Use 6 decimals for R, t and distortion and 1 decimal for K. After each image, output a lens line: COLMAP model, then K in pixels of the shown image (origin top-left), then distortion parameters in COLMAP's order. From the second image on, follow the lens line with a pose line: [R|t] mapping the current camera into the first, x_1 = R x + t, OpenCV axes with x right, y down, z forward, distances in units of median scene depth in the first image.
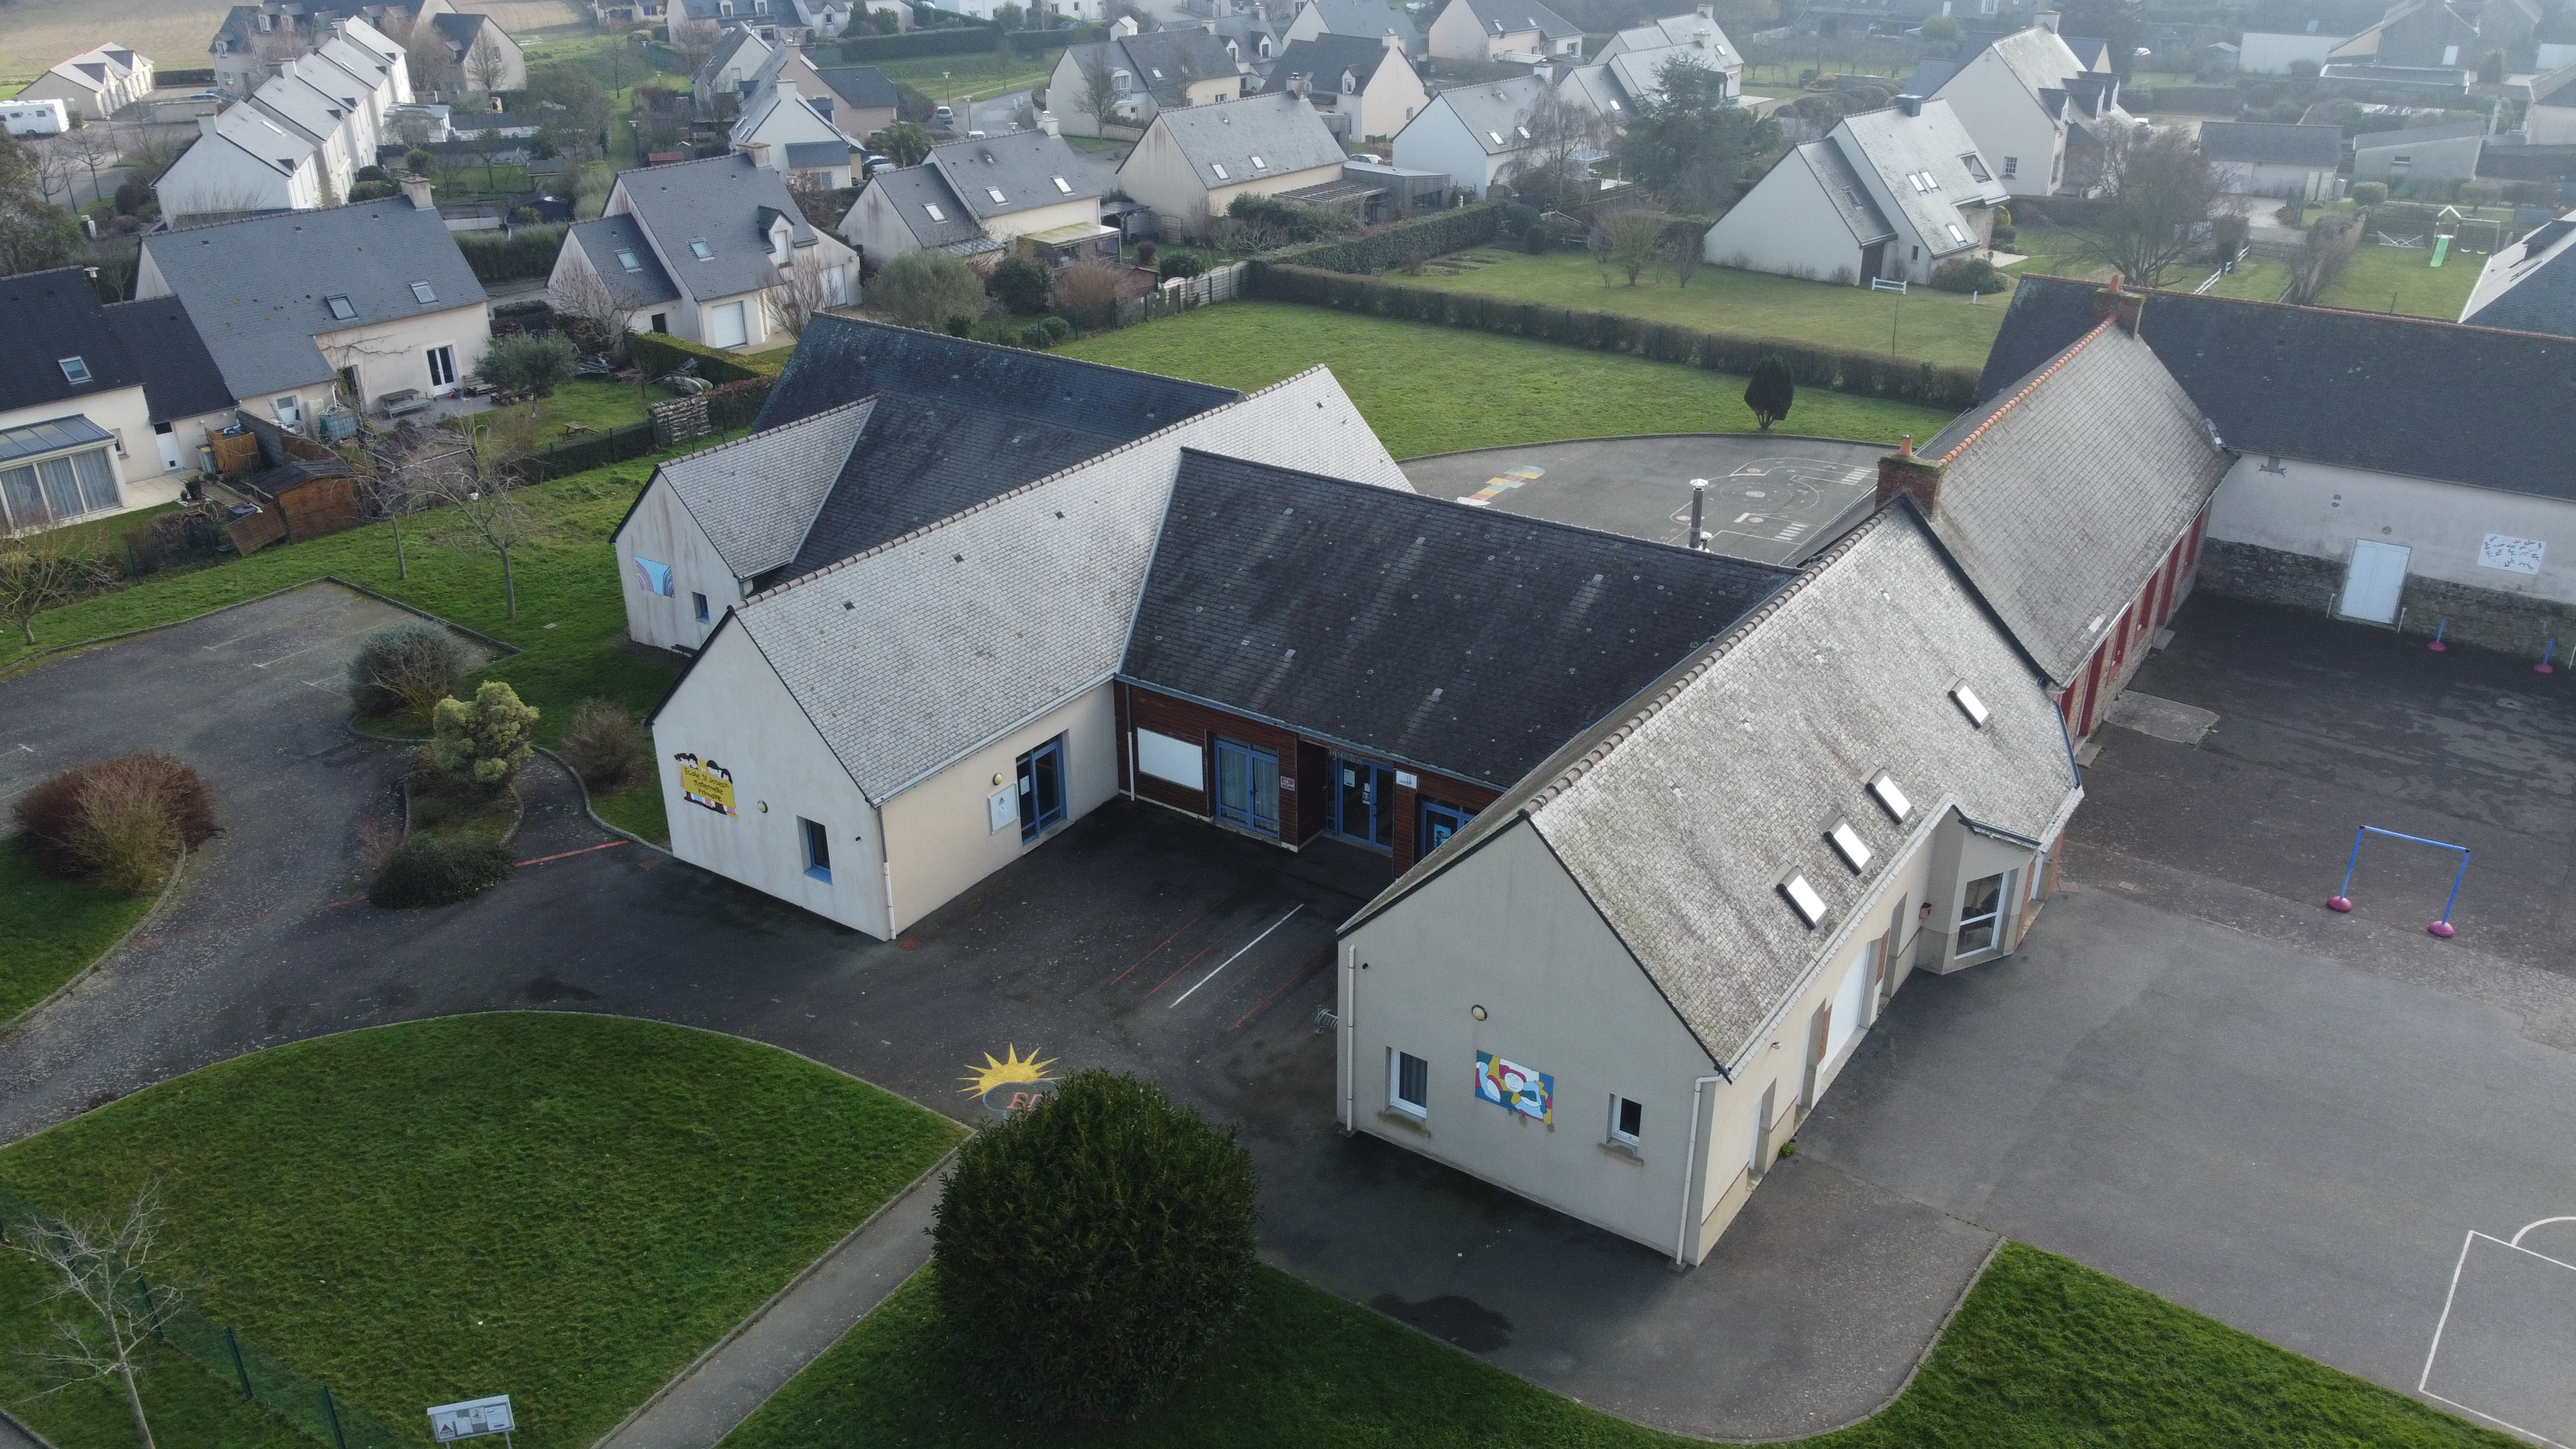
lens RADIAL K [[1948.1, 0, 1286.1], [0, 1948.1, 724.6], [0, 0, 1]] dist [-0.006872, -0.004609]
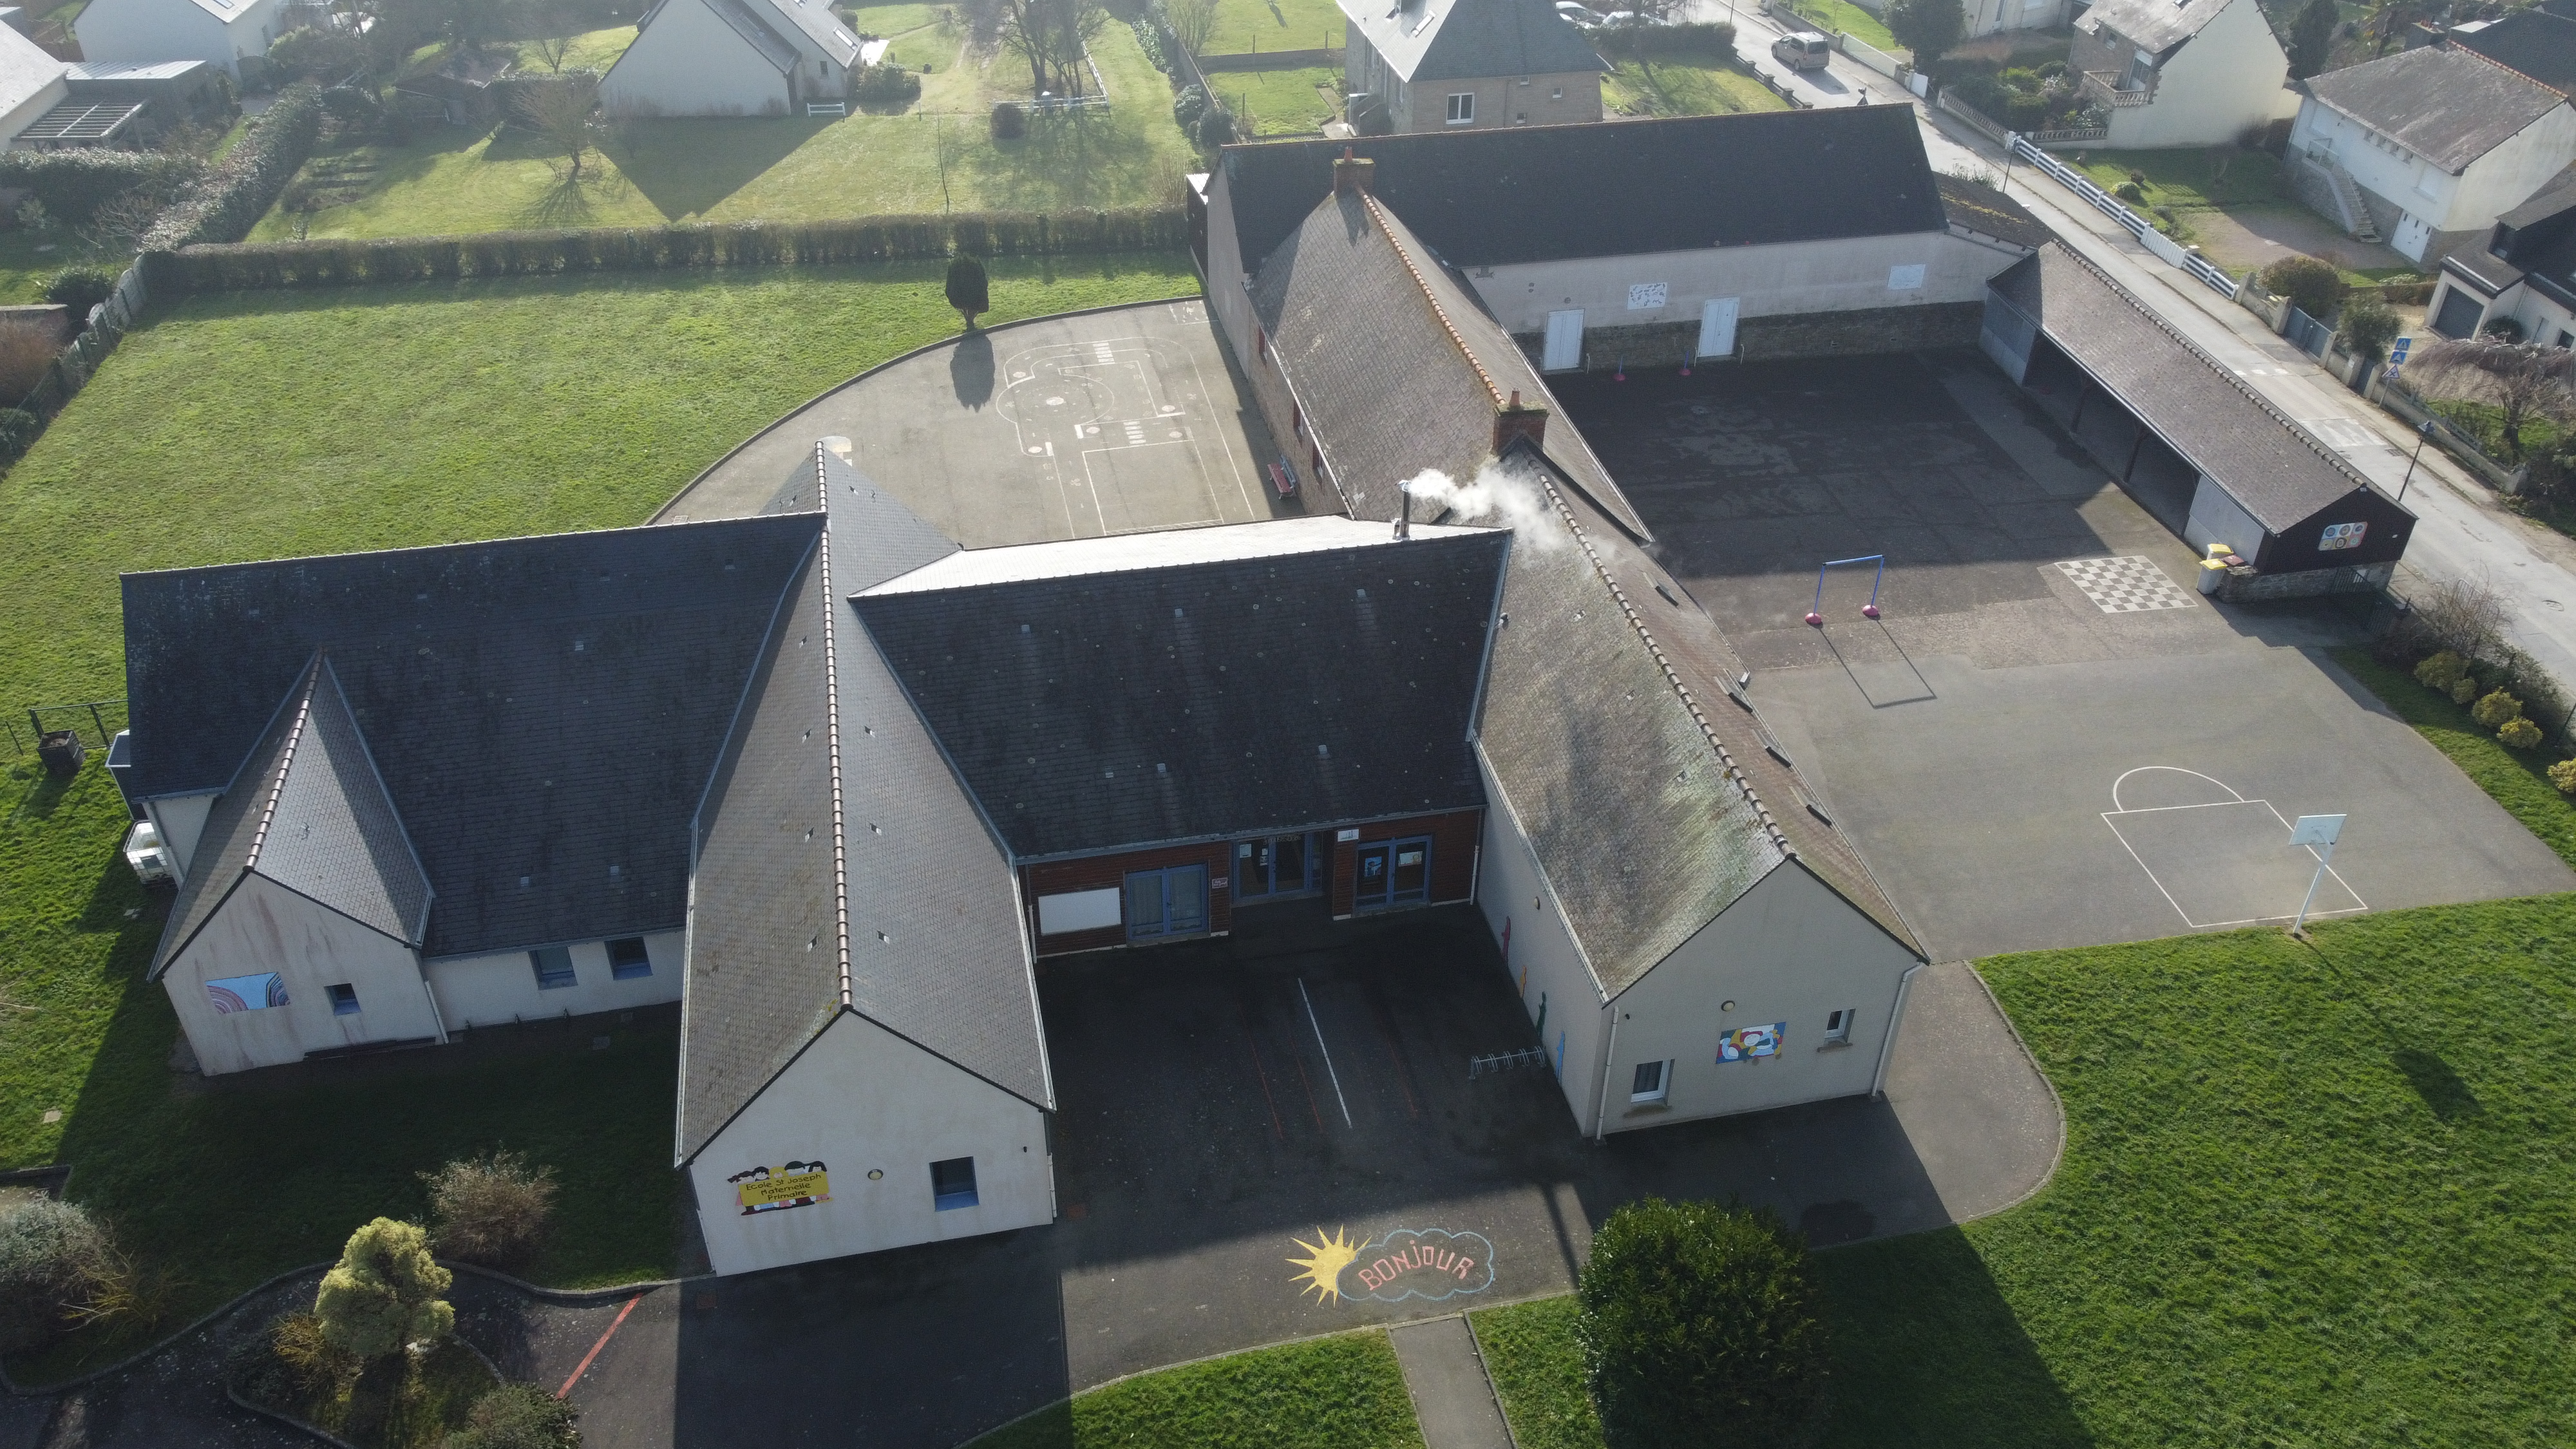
lens RADIAL K [[1948.1, 0, 1281.1], [0, 1948.1, 725.0], [0, 0, 1]] dist [-0.006872, -0.004609]
pose [[0.692508, -0.409921, 0.593631, -0.575220], [0.296725, 0.911897, 0.283545, -0.341735], [-0.657561, -0.020212, 0.753130, 0.187631]]
